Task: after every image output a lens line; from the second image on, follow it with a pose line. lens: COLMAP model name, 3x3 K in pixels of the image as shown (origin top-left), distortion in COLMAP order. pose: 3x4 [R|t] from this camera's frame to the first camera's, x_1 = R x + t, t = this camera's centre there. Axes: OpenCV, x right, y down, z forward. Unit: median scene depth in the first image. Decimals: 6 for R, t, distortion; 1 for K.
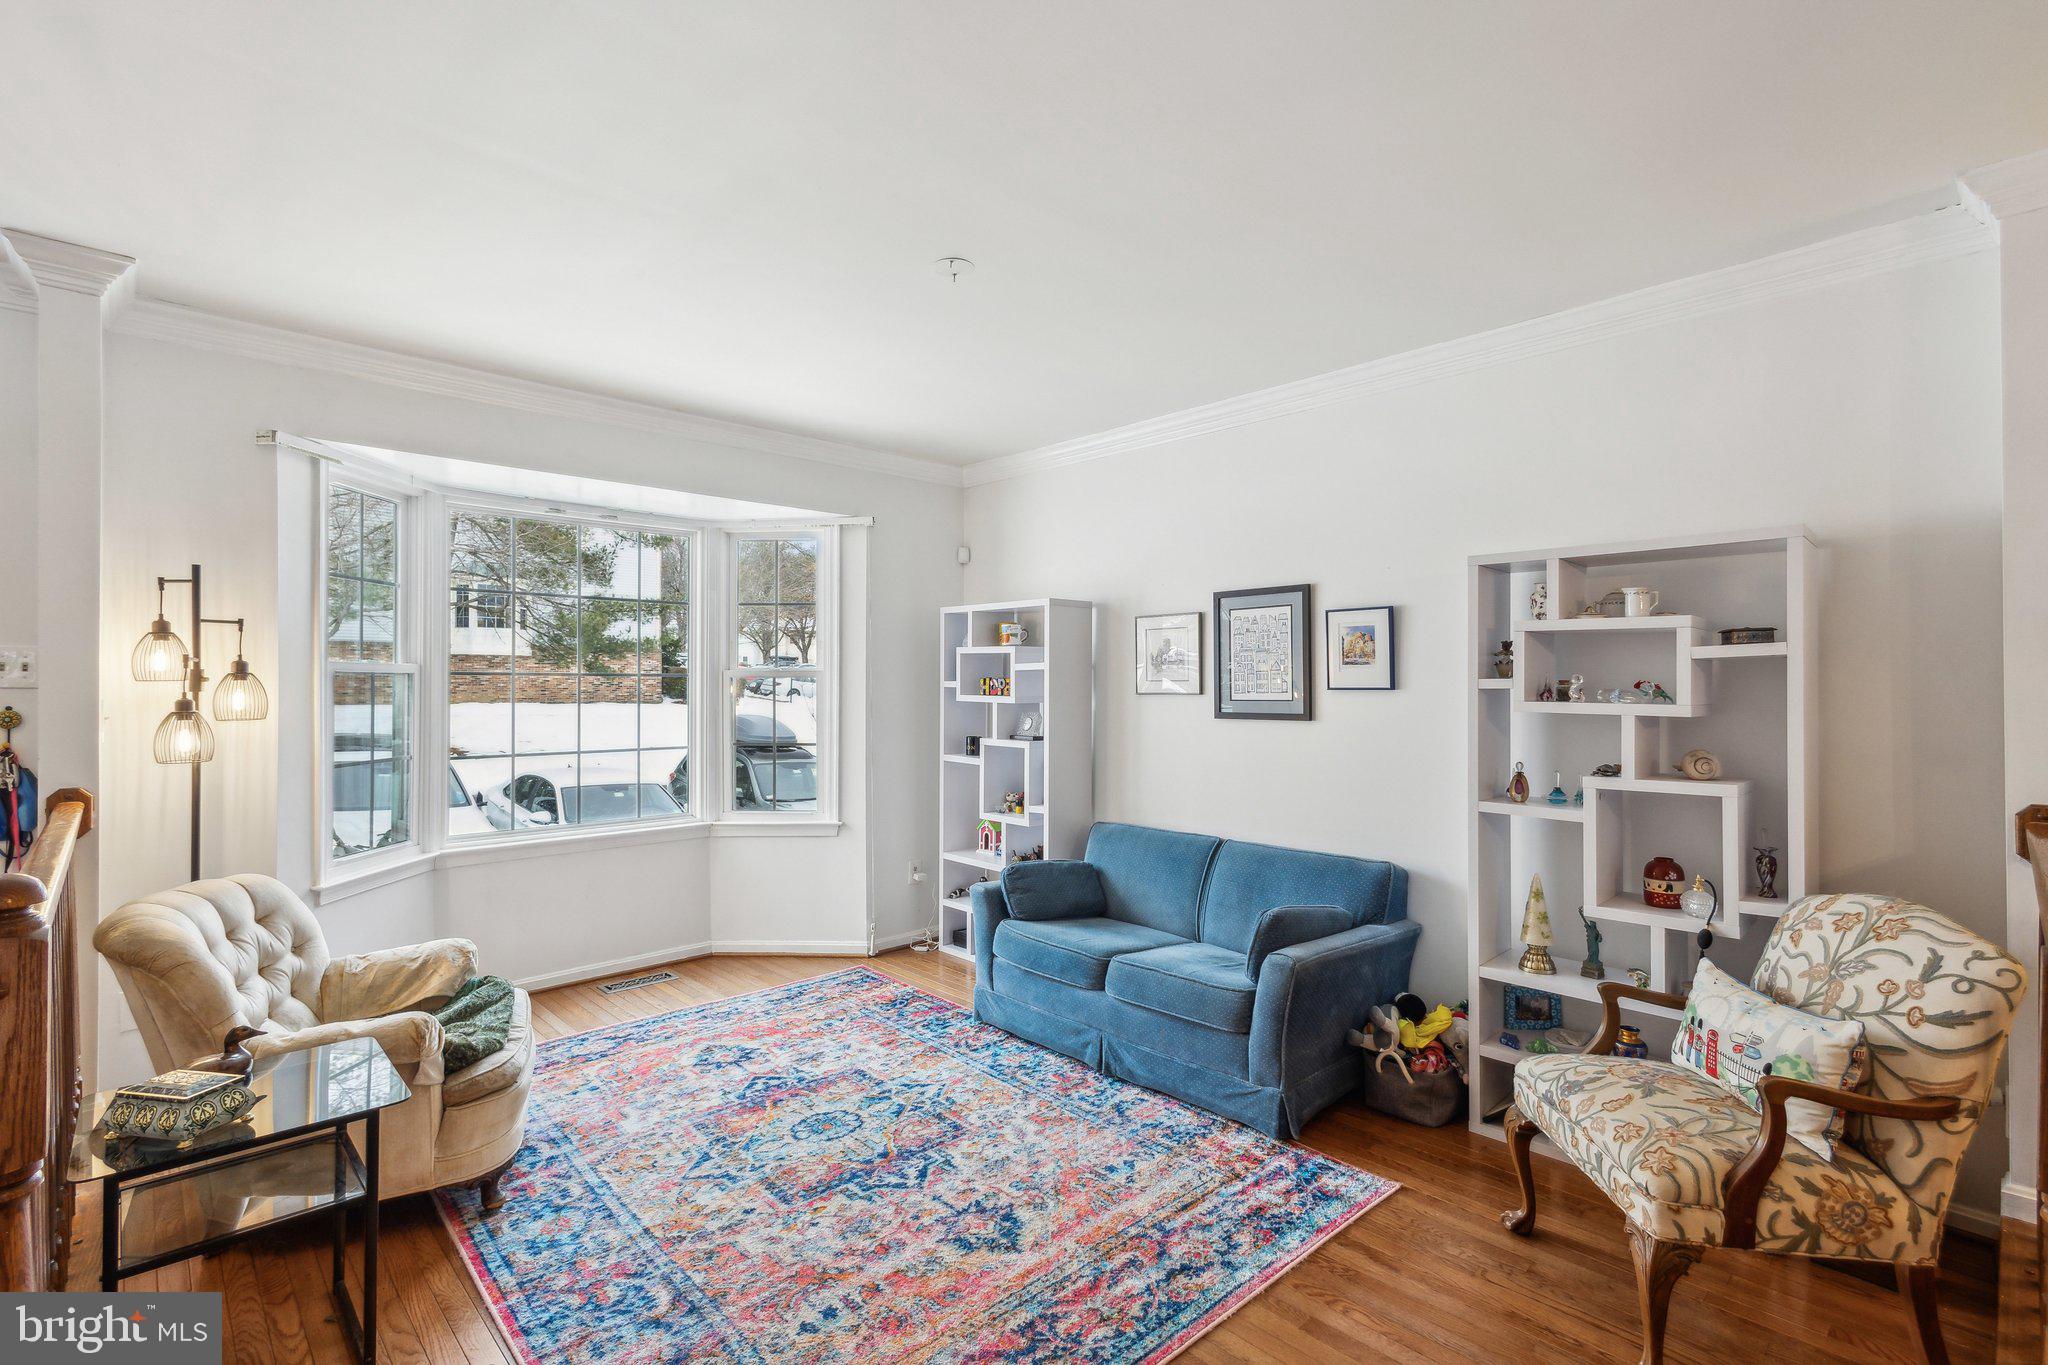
lens RADIAL K [[948.6, 0, 1024.0], [0, 948.6, 682.5], [0, 0, 1]] dist [0.004543, 0.000286]
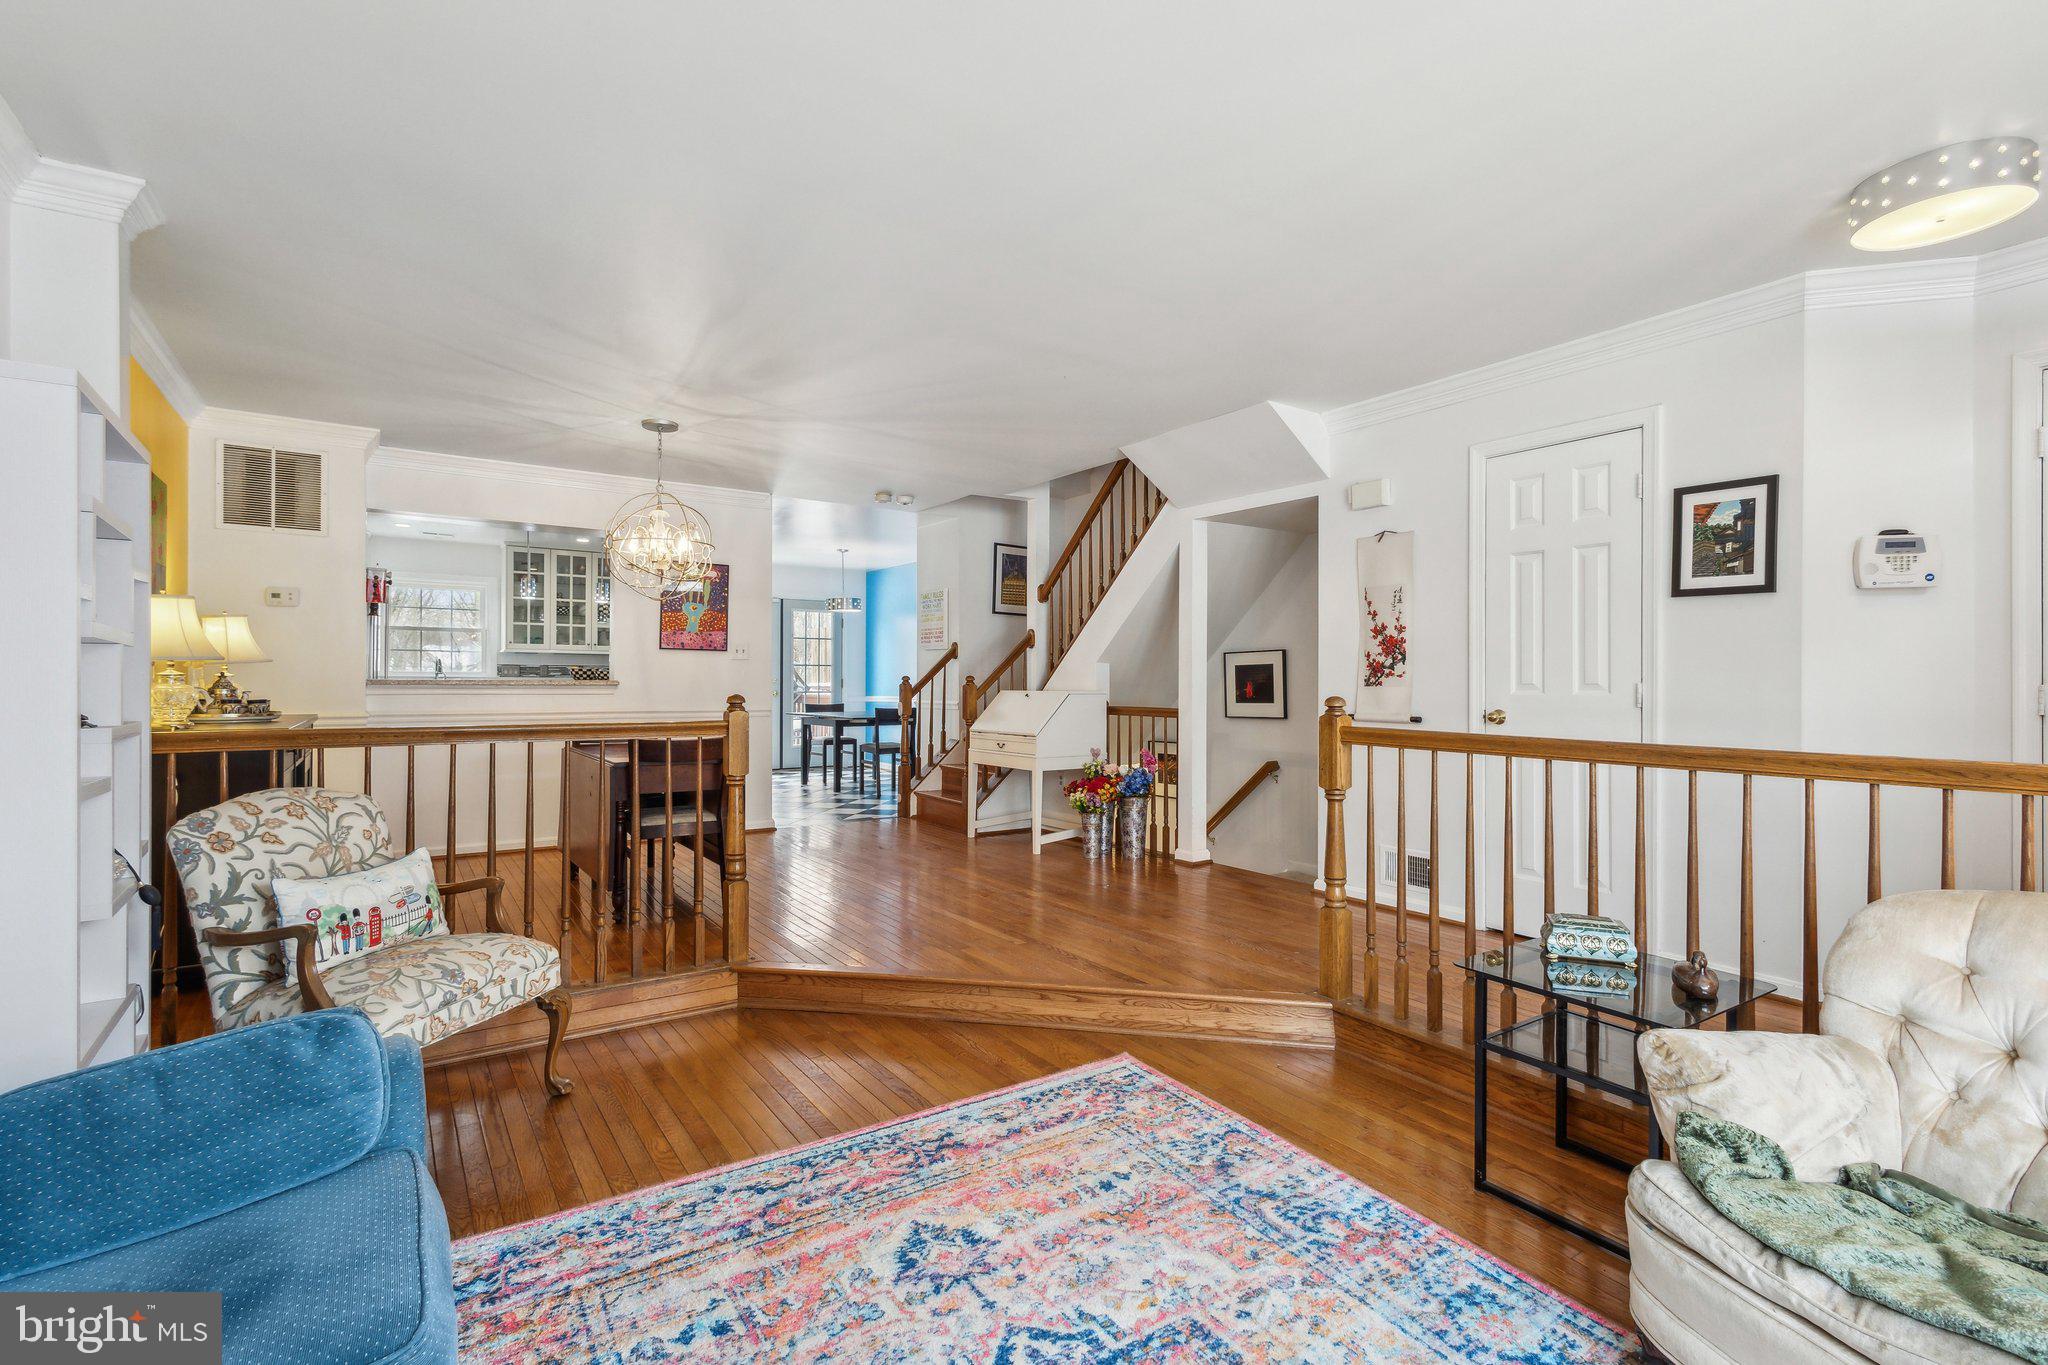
lens RADIAL K [[948.6, 0, 1024.0], [0, 948.6, 682.5], [0, 0, 1]] dist [0.004543, 0.000286]
pose [[-0.986407, -0.002378, 0.164301, -0.212537], [-0.002740, 0.999994, -0.001976, 0.061297], [-0.164295, -0.002399, -0.986408, 1.542181]]
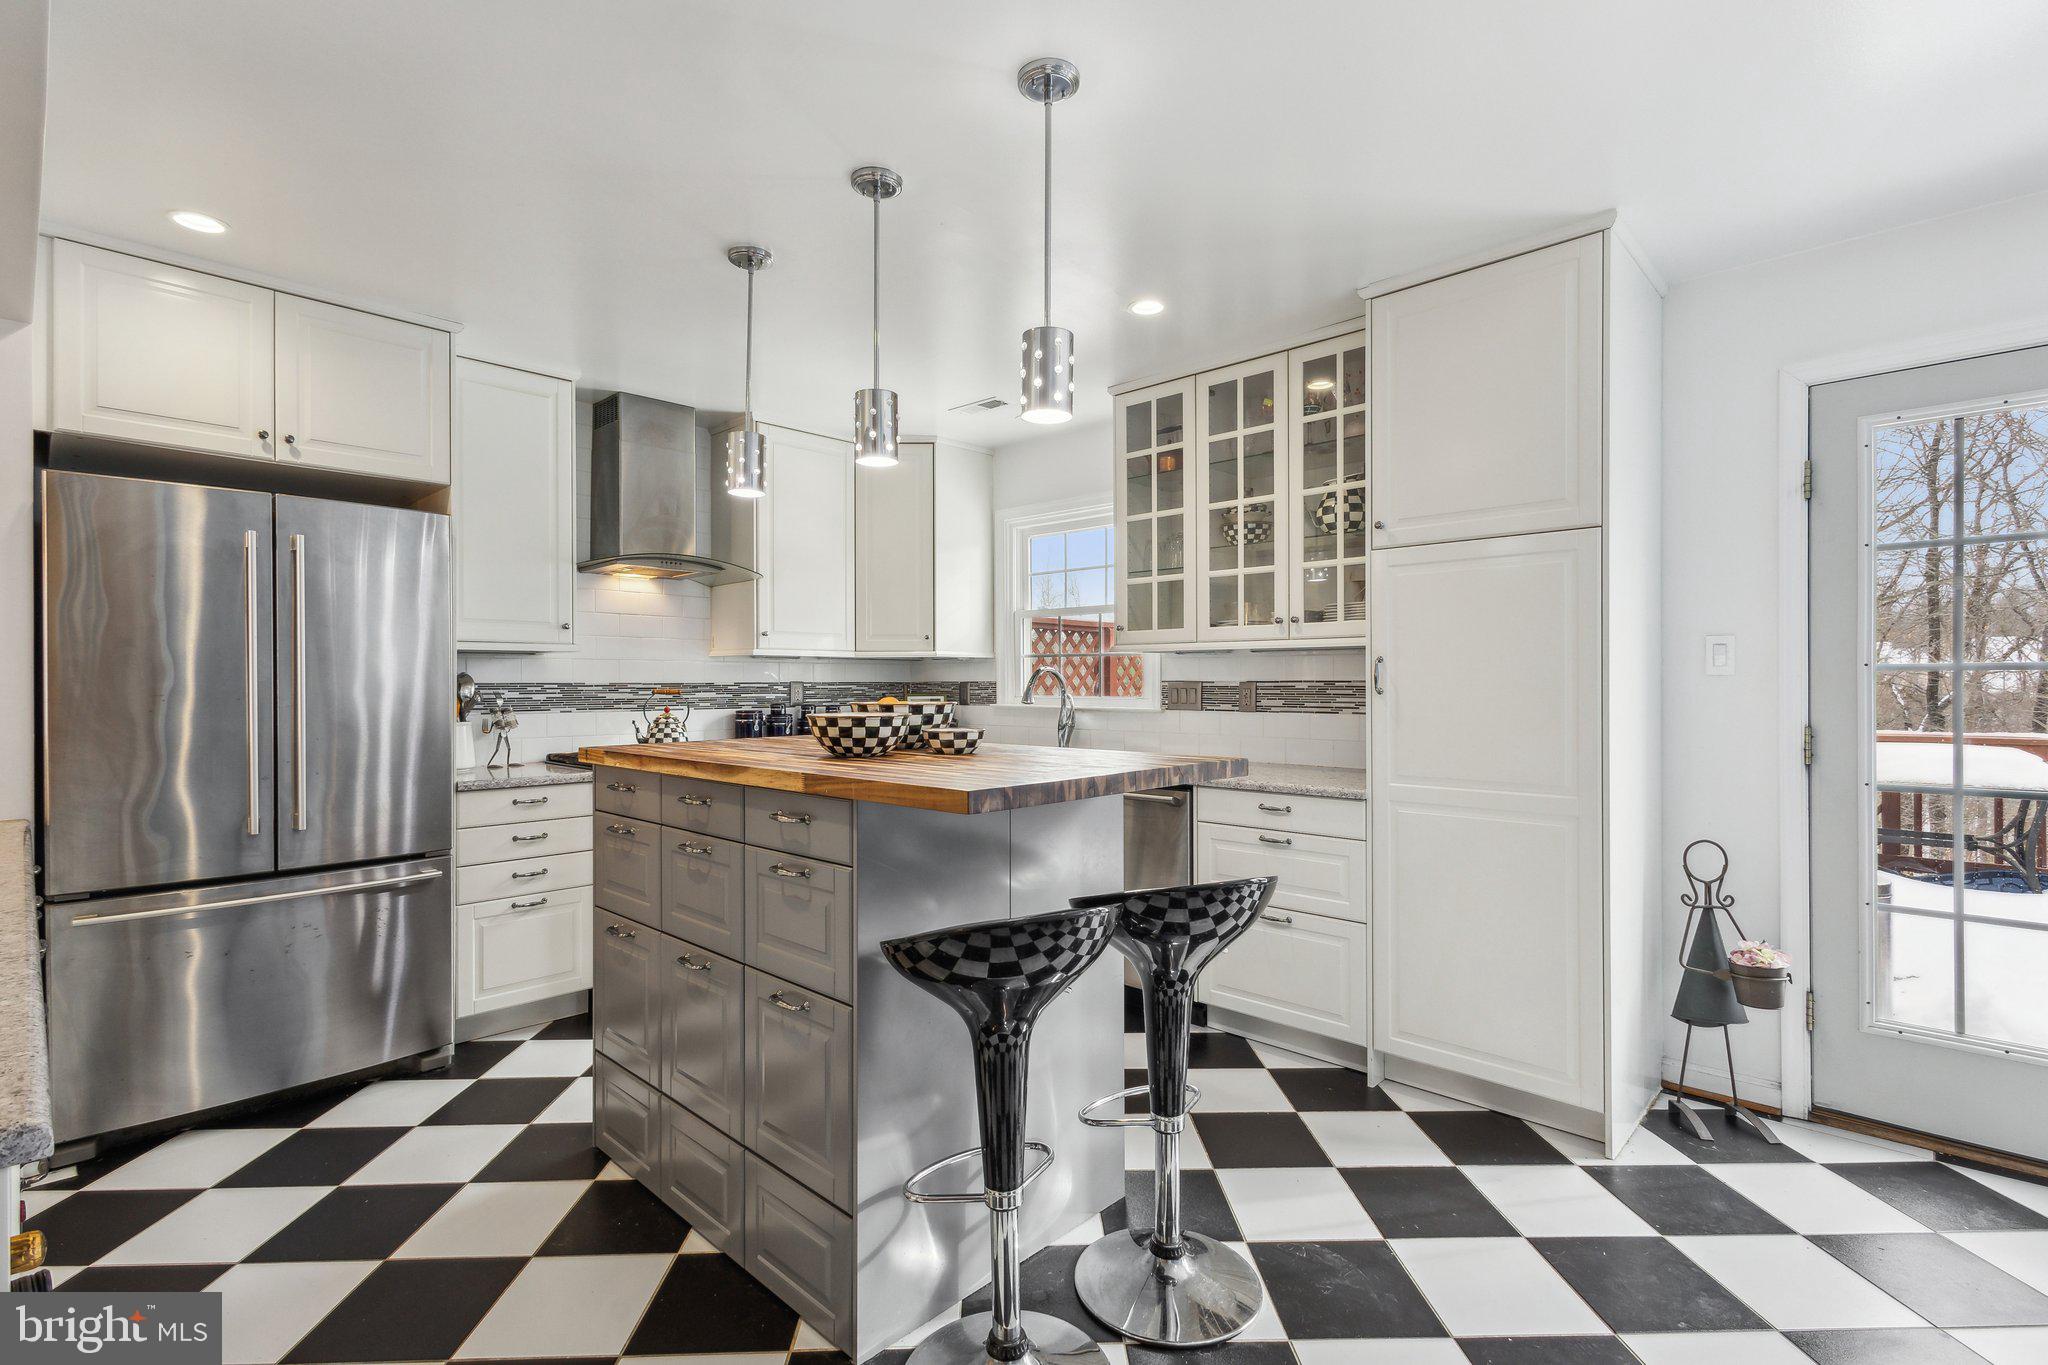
lens RADIAL K [[935.4, 0, 1033.8], [0, 935.4, 687.3], [0, 0, 1]] dist [0.000544, -0.000239]
pose [[-0.071326, -0.004673, 0.997442, 0.769963], [0.001059, 0.999988, 0.004761, -0.001729], [-0.997452, 0.001396, -0.071321, -1.223223]]
